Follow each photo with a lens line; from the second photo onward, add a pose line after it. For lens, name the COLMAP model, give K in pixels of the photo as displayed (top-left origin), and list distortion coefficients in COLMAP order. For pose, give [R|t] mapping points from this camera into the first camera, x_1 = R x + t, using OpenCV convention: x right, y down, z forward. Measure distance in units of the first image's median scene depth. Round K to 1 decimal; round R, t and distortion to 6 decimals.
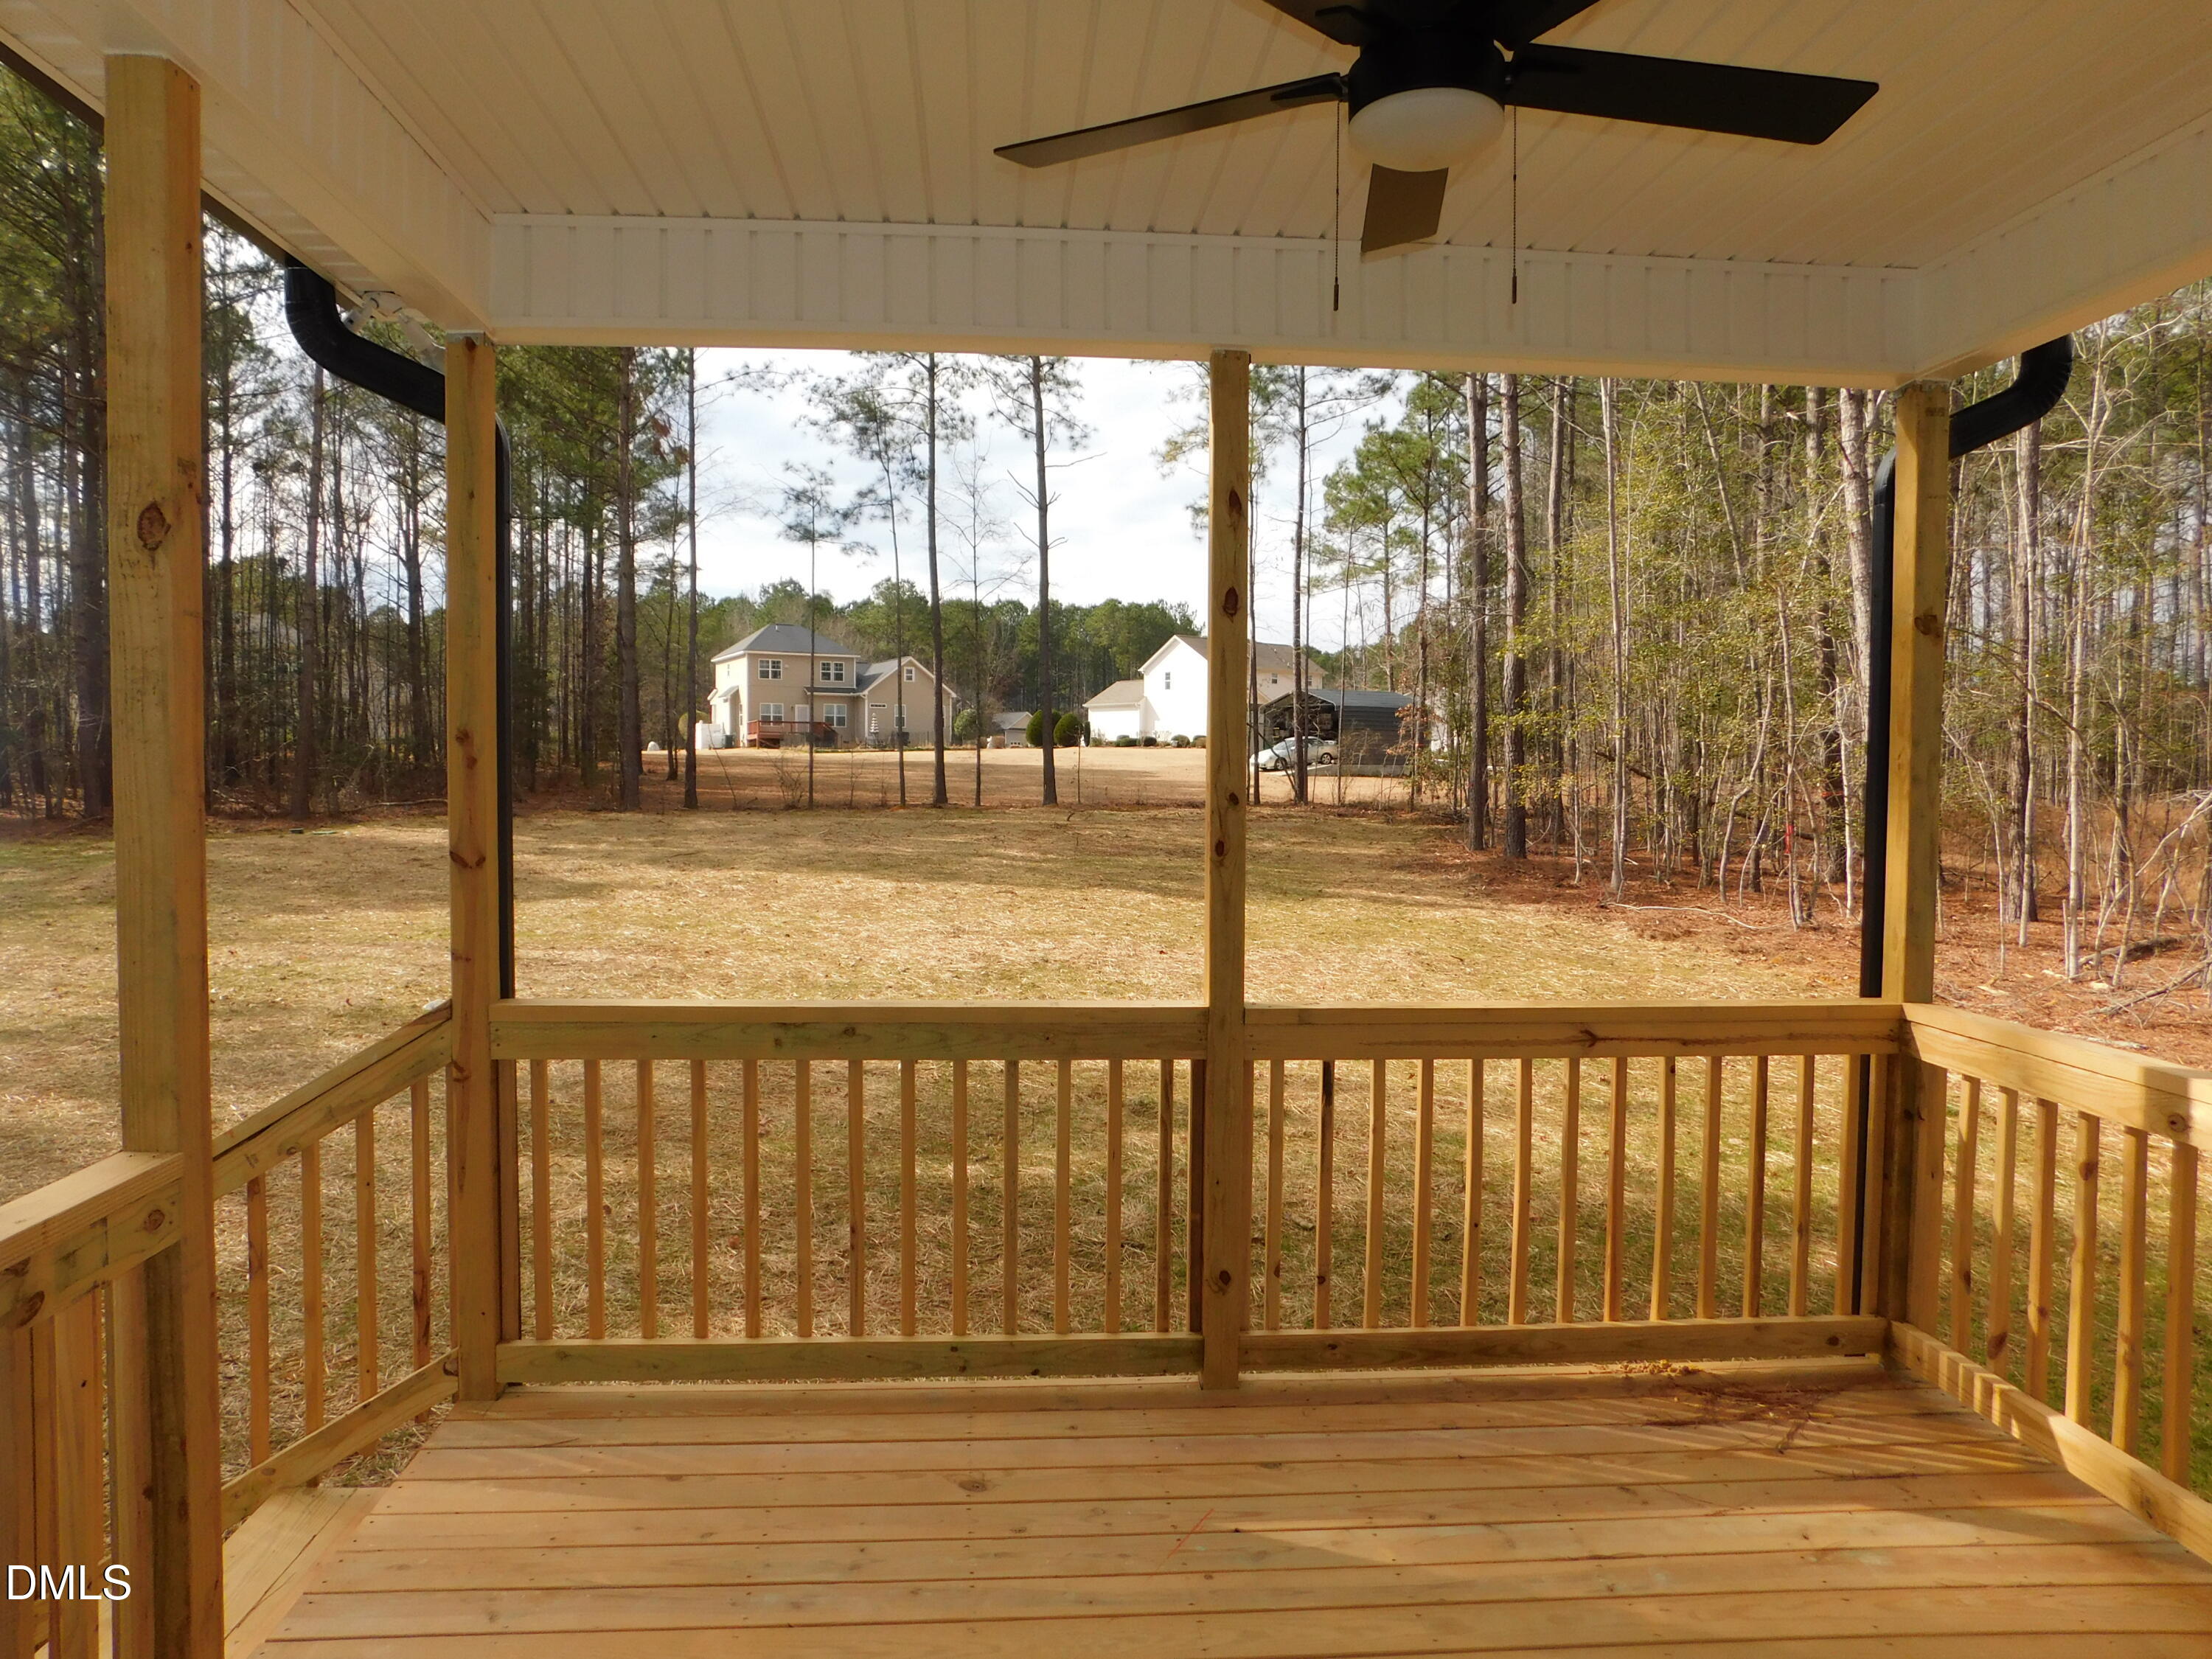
lens RADIAL K [[1482.8, 0, 1104.1], [0, 1482.8, 820.0], [0, 0, 1]] dist [-0.001253, -0.000836]
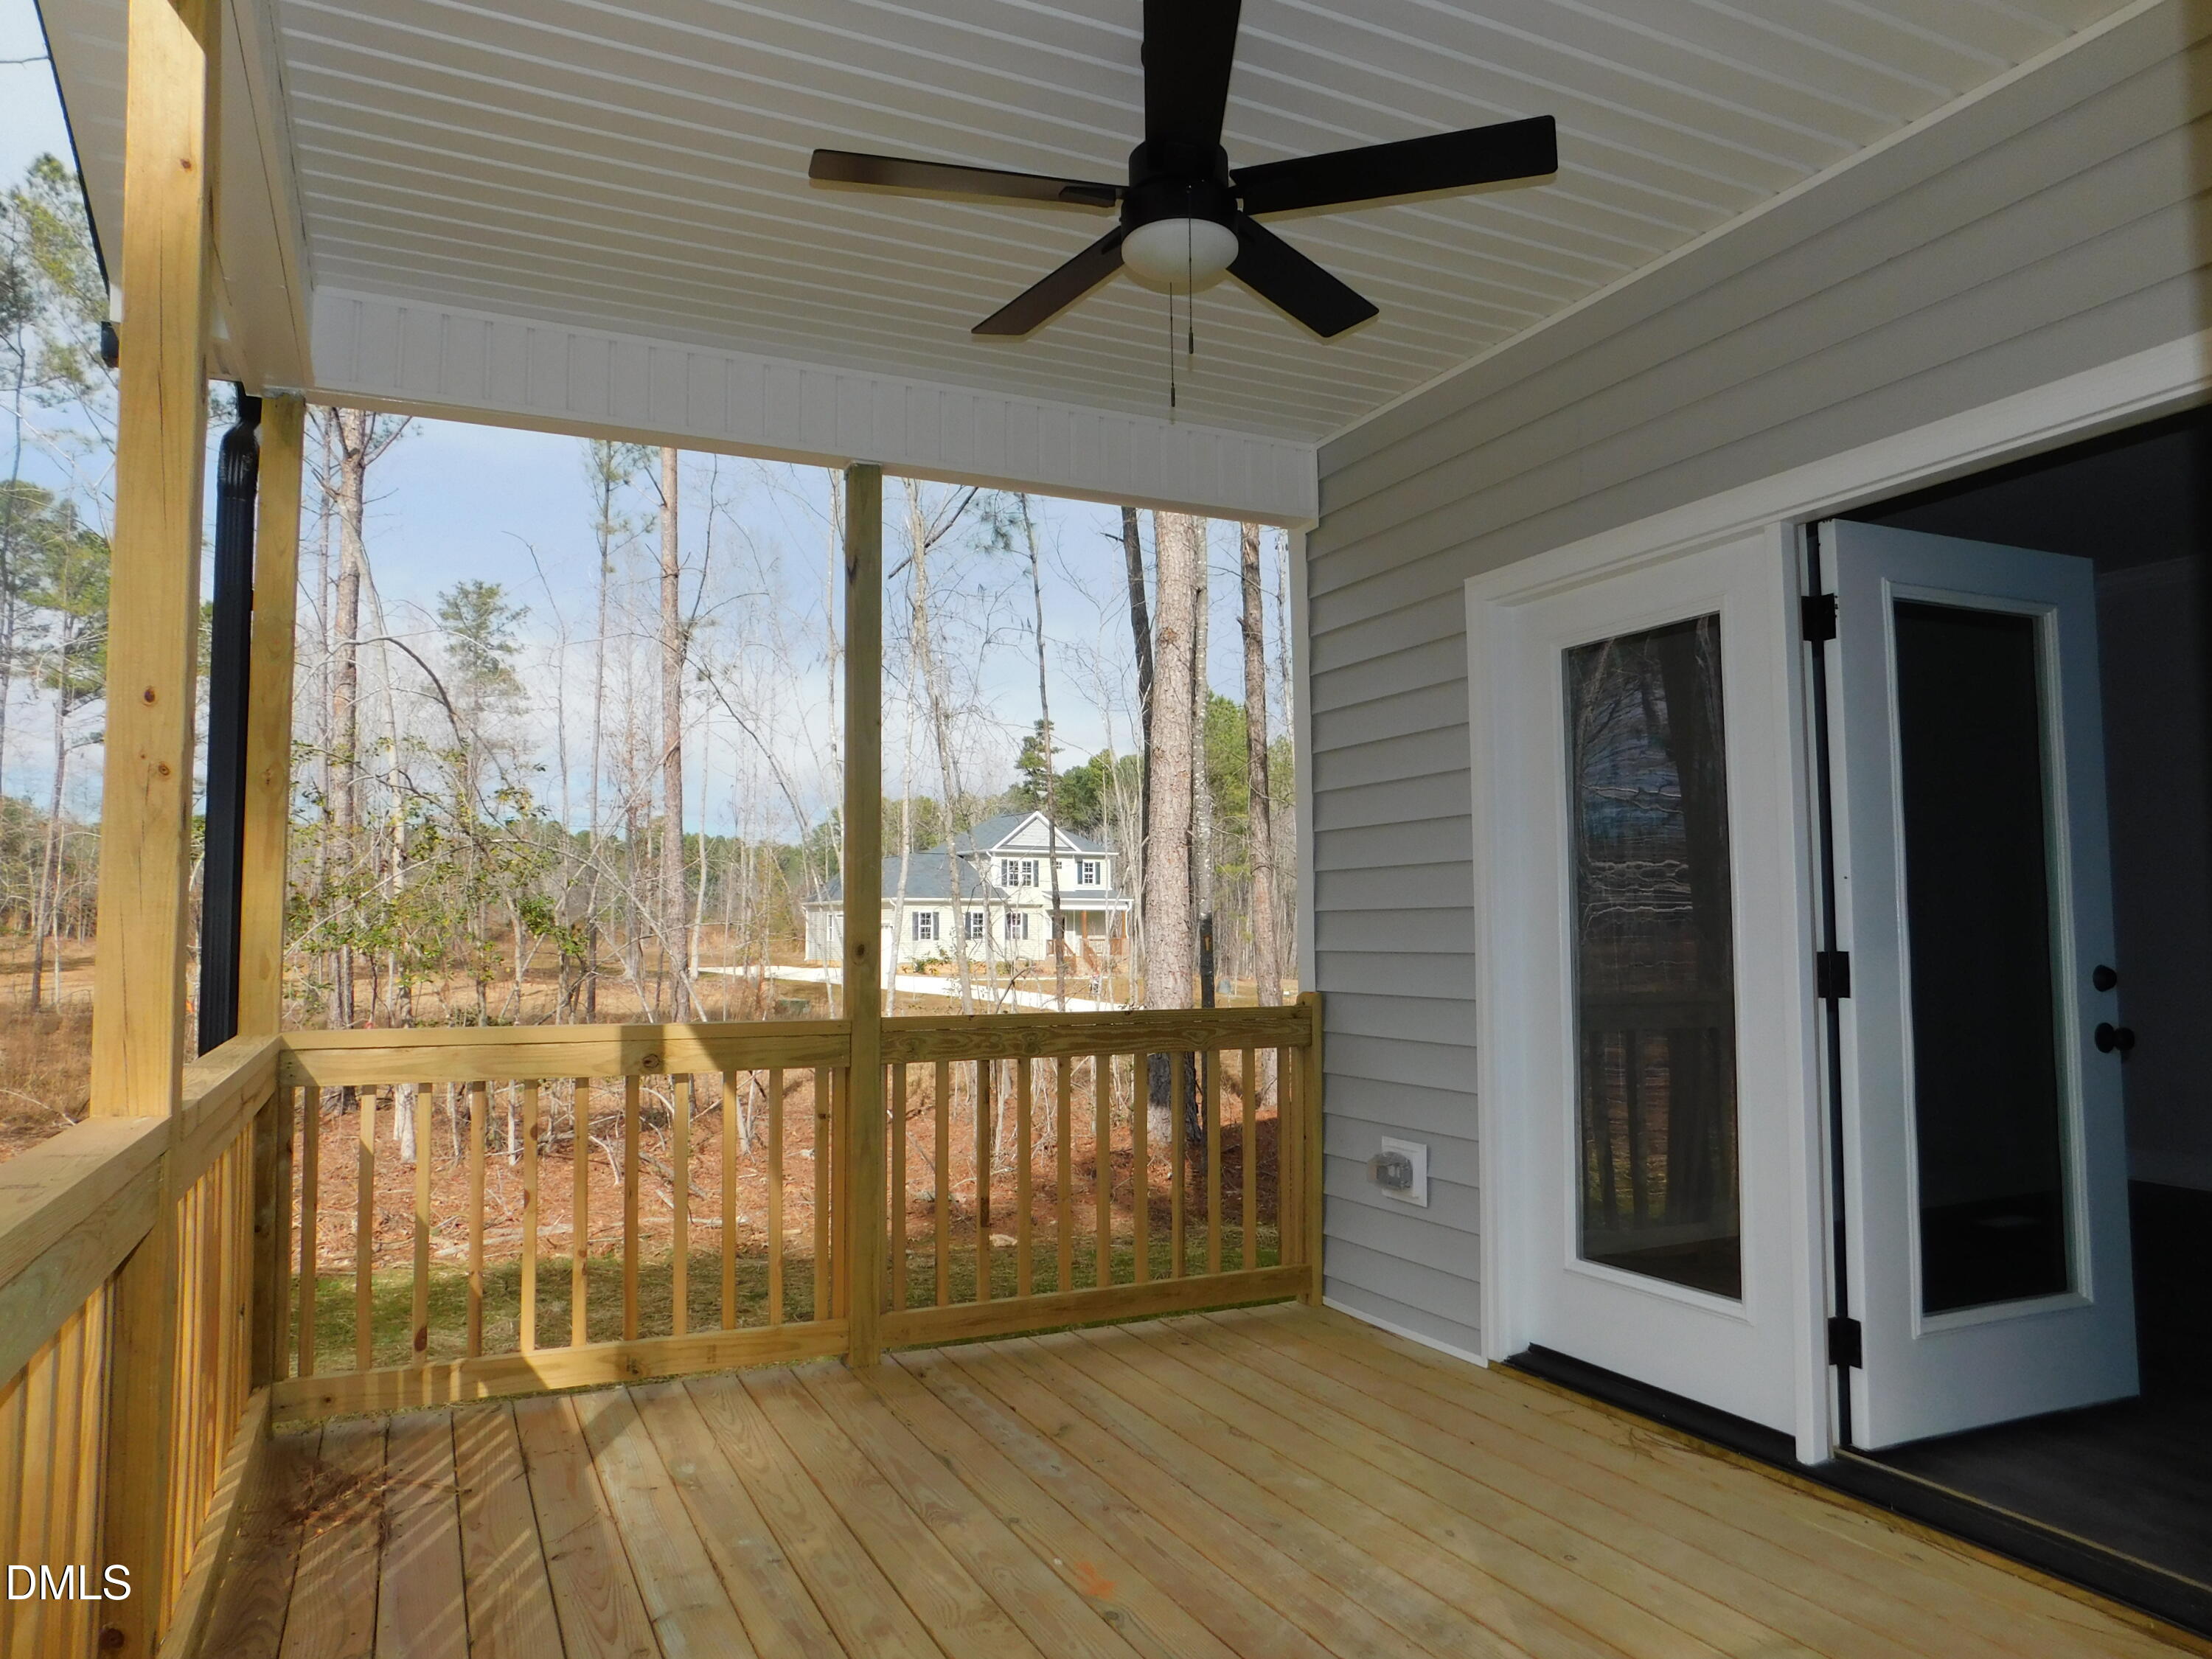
lens RADIAL K [[1482.8, 0, 1107.6], [0, 1482.8, 844.6], [0, 0, 1]] dist [-0.001253, -0.000836]
pose [[-0.353824, 0.036355, 0.934605, -0.618153], [0.030552, 0.999160, -0.027300, 0.054509], [-0.934813, 0.018895, -0.354637, 0.994469]]
